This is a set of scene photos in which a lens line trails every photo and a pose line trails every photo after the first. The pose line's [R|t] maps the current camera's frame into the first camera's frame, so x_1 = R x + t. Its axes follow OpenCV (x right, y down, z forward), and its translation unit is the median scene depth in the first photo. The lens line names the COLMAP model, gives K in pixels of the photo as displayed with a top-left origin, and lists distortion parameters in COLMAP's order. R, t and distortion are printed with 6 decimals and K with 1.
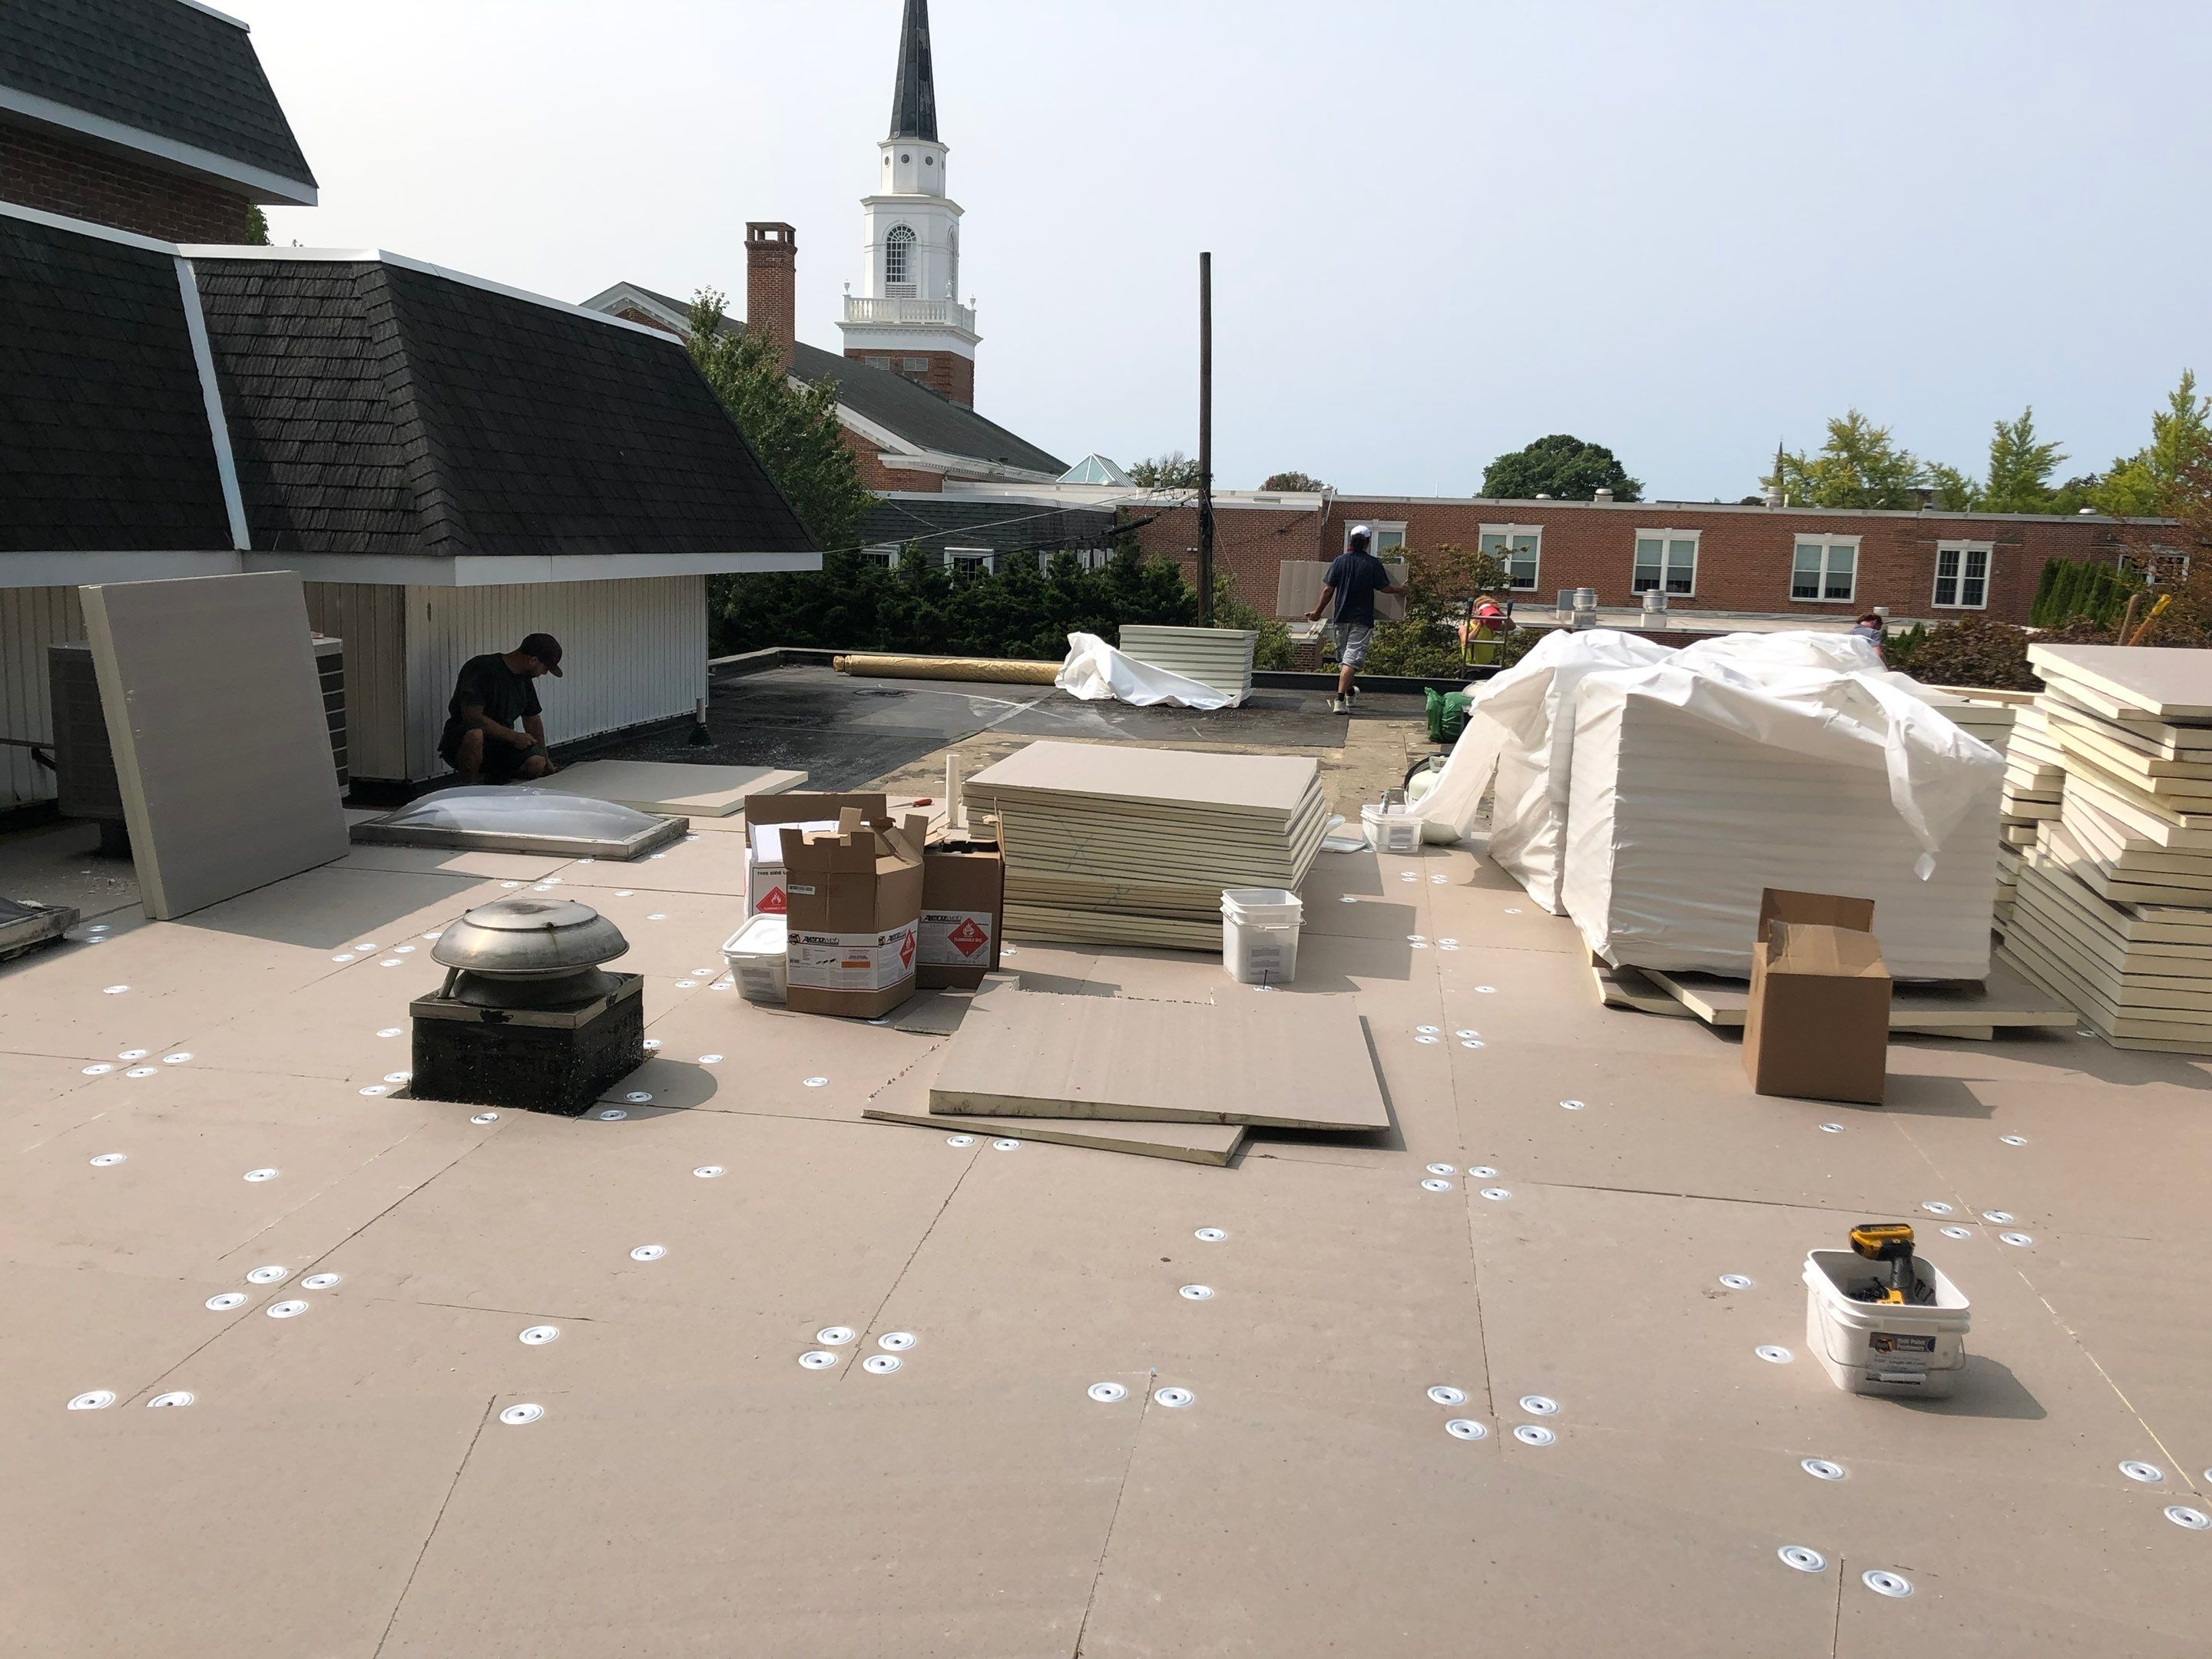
lens RADIAL K [[1753.8, 0, 1106.0], [0, 1753.8, 829.5], [0, 0, 1]] dist [0.005790, -0.002619]
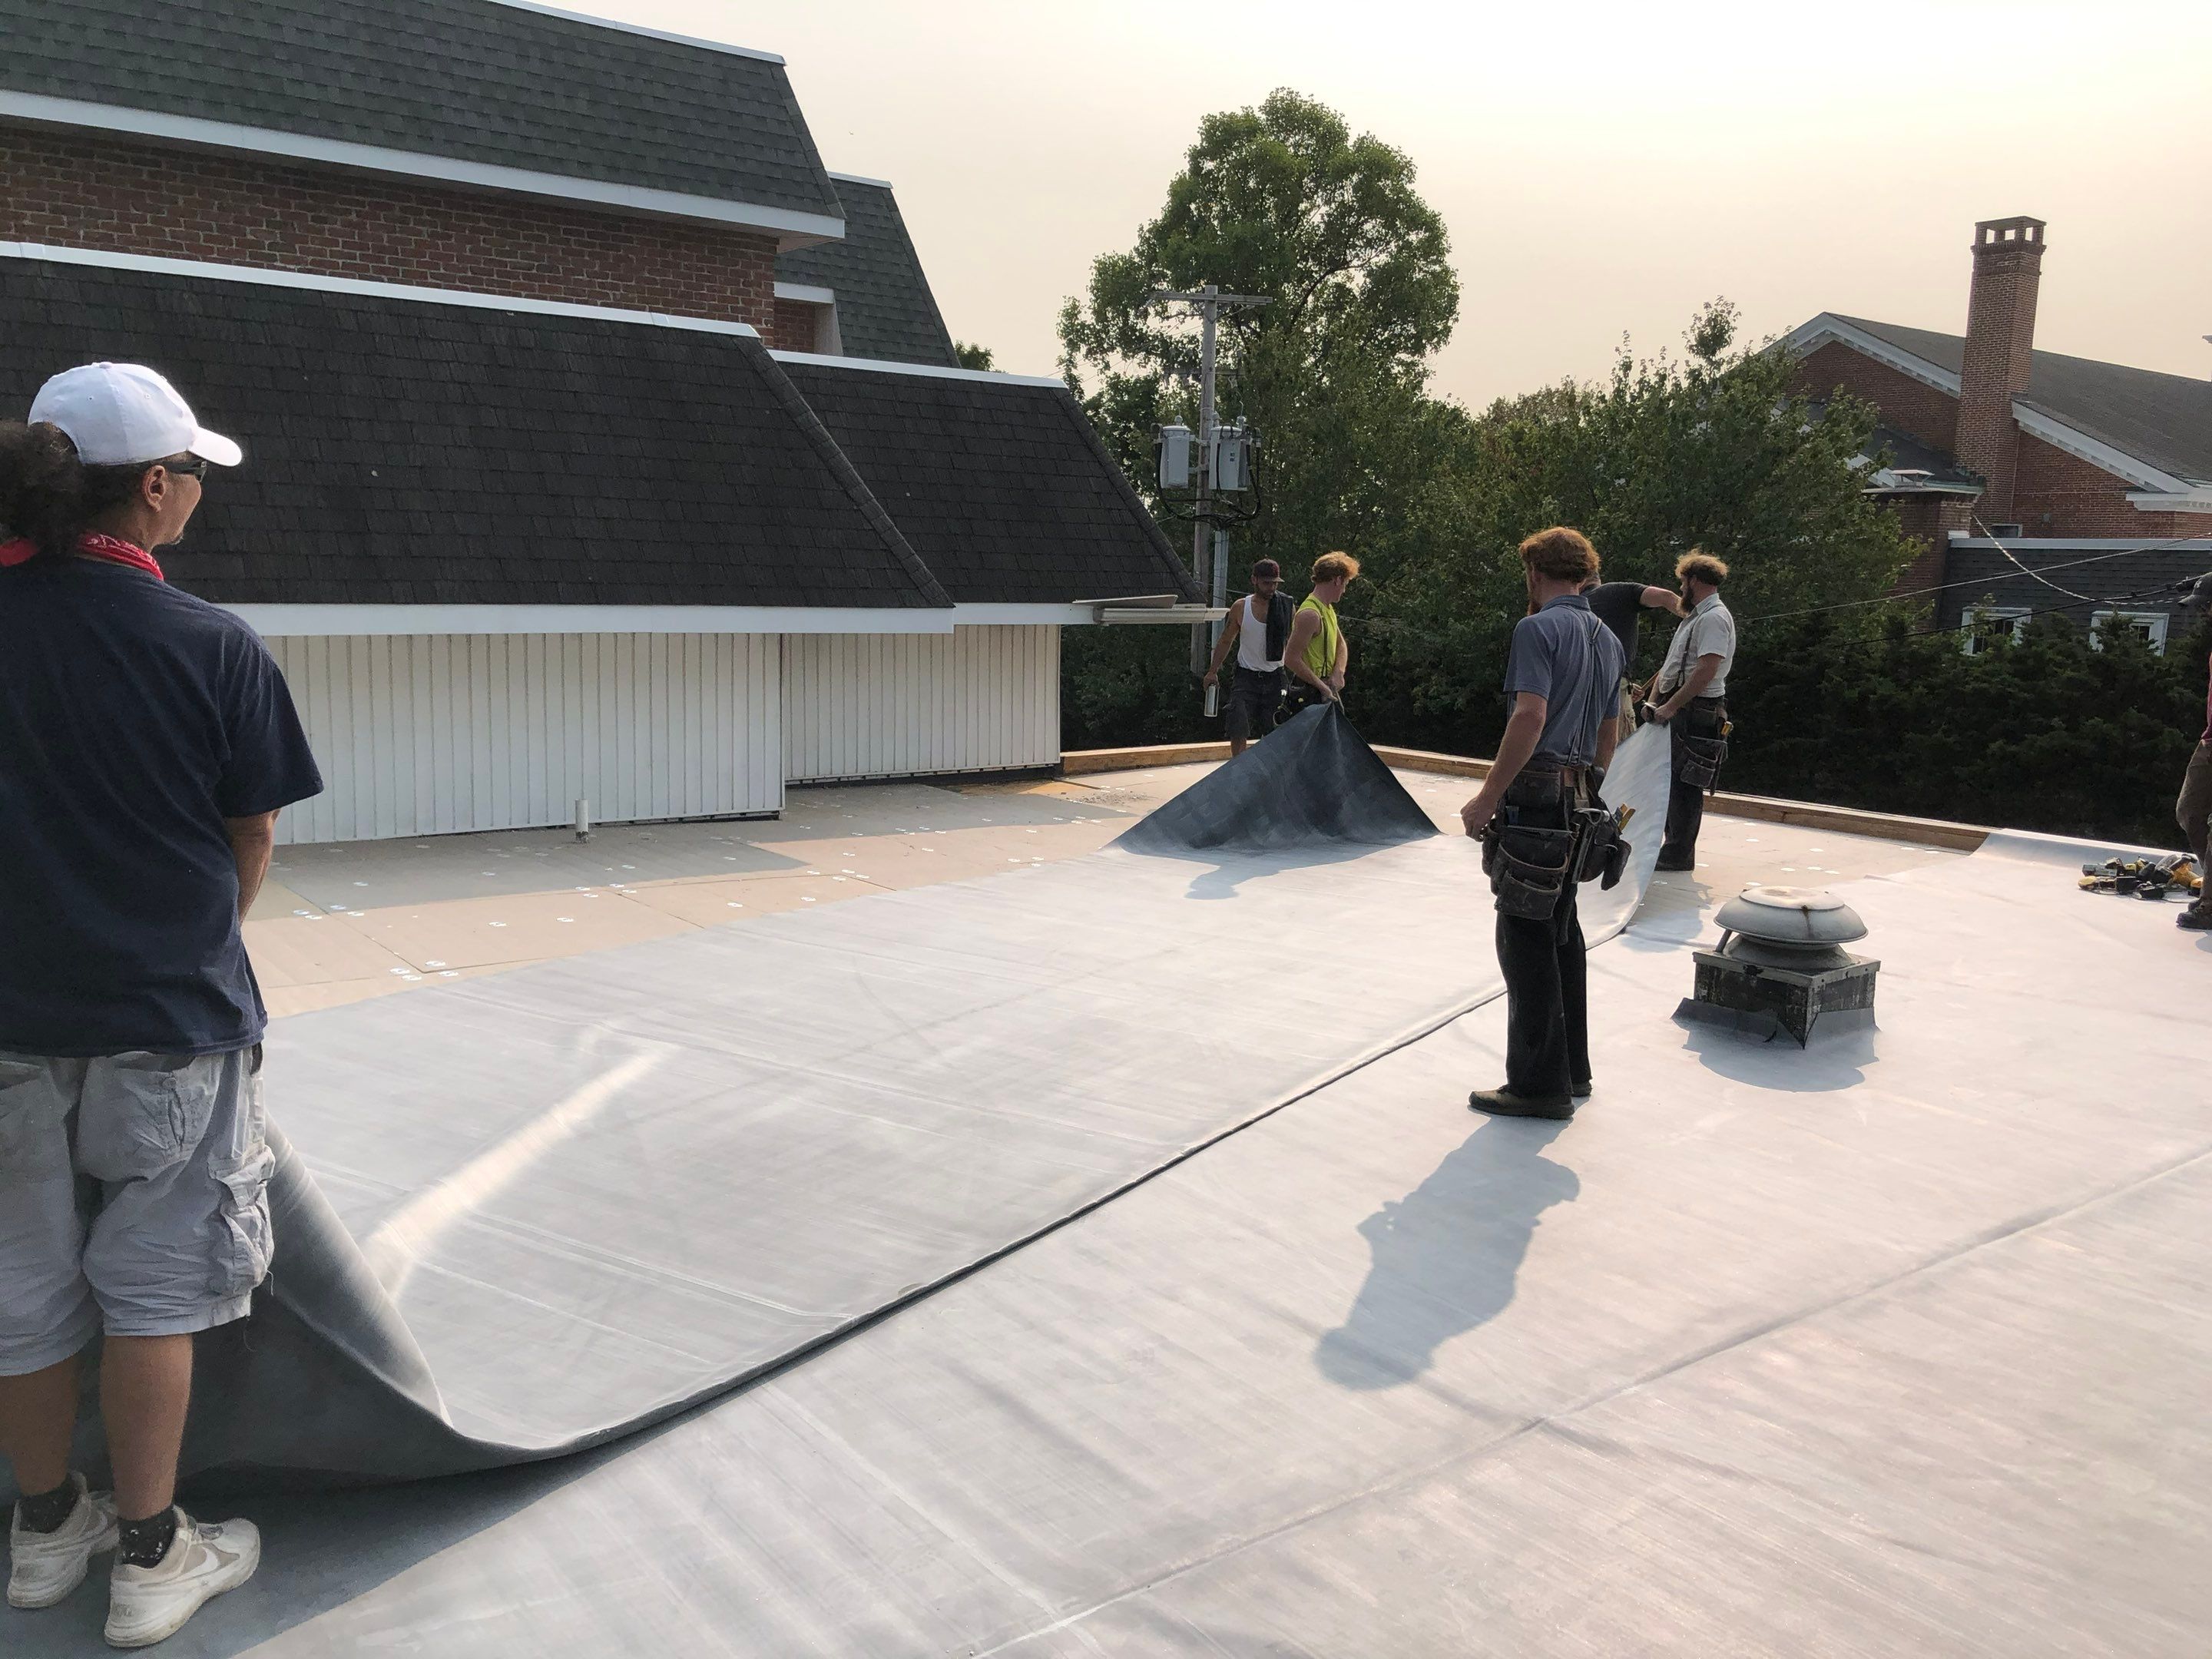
lens RADIAL K [[1846.6, 0, 1106.0], [0, 1846.6, 829.5], [0, 0, 1]] dist [0.023547, -0.006982]
pose [[0.752139, 0.077652, -0.654414, 0.345358], [-0.107328, 0.994209, -0.005383, -0.057947], [0.650206, 0.074285, 0.756117, 0.401308]]
